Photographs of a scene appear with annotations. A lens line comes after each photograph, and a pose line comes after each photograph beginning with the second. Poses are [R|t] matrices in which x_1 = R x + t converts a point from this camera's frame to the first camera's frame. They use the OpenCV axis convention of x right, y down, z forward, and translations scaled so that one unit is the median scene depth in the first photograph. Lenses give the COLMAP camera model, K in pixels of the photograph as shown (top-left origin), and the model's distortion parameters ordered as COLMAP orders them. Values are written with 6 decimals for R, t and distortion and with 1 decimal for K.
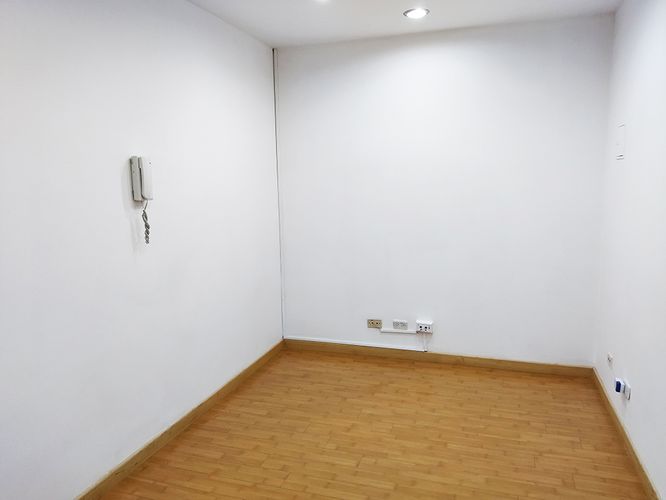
lens RADIAL K [[519.7, 0, 331.2], [0, 519.7, 253.2], [0, 0, 1]] dist [0.039918, -0.020141]
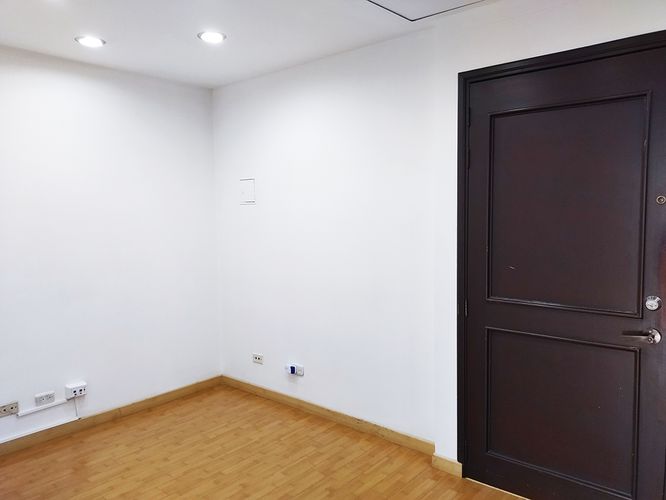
lens RADIAL K [[519.7, 0, 332.9], [0, 519.7, 250.2], [0, 0, 1]] dist [0.039918, -0.020141]
pose [[0.367078, -0.057597, 0.928405, -0.511380], [0.143313, 0.989666, 0.004733, -0.035753], [-0.919084, 0.131316, 0.371539, 0.283716]]
